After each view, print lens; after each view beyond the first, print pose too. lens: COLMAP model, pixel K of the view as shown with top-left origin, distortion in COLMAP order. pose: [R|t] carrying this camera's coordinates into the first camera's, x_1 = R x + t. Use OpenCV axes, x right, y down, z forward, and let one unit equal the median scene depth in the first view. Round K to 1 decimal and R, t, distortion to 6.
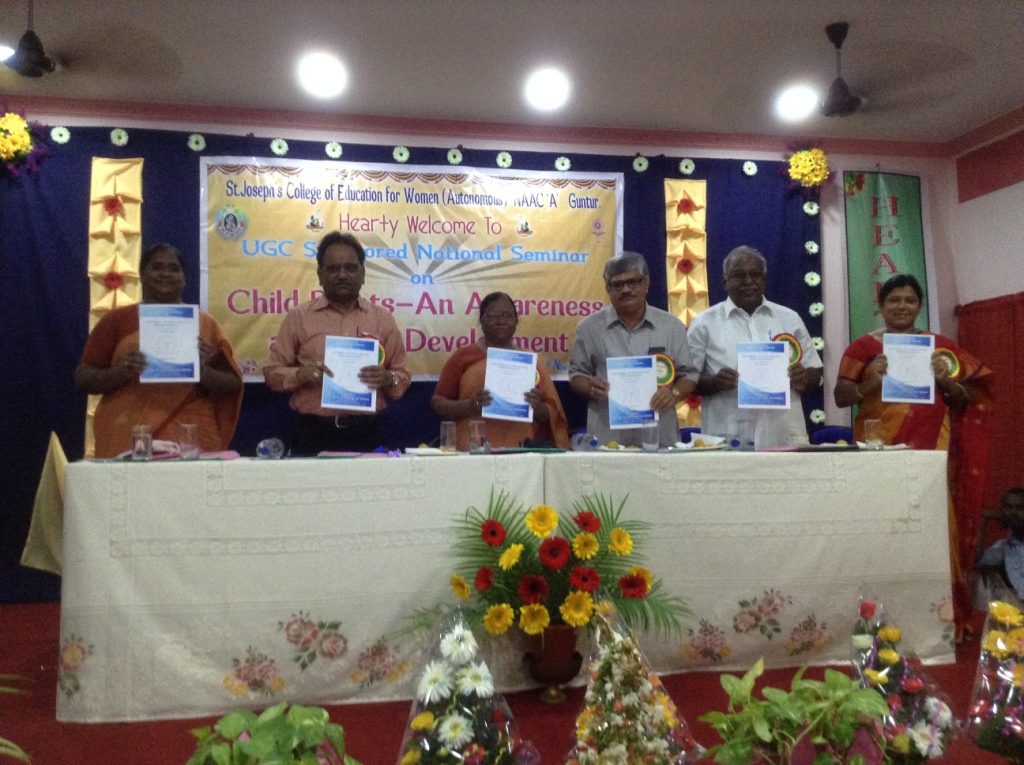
lens RADIAL K [[907.1, 0, 509.1], [0, 907.1, 380.2], [0, 0, 1]] dist [0.109801, -0.169656]
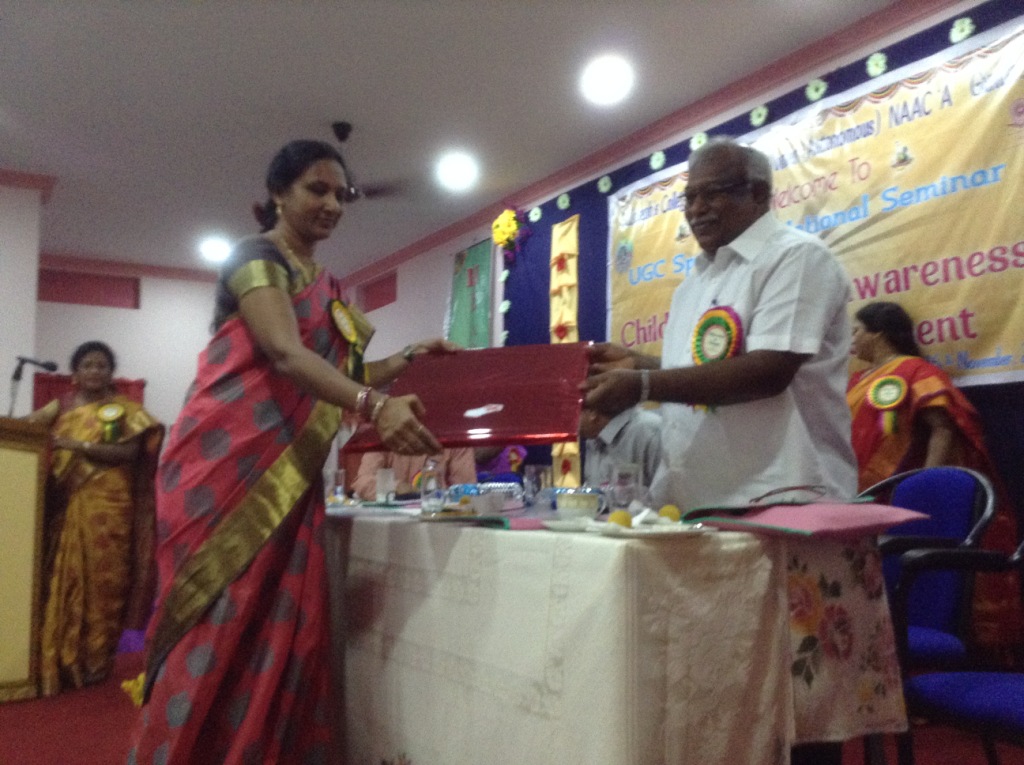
lens RADIAL K [[907.1, 0, 501.1], [0, 907.1, 391.9], [0, 0, 1]] dist [0.109801, -0.169656]
pose [[0.360696, -0.073374, -0.929793, 0.528505], [0.063615, 0.996515, -0.053961, 0.017457], [0.930511, -0.039685, 0.364107, 0.504378]]
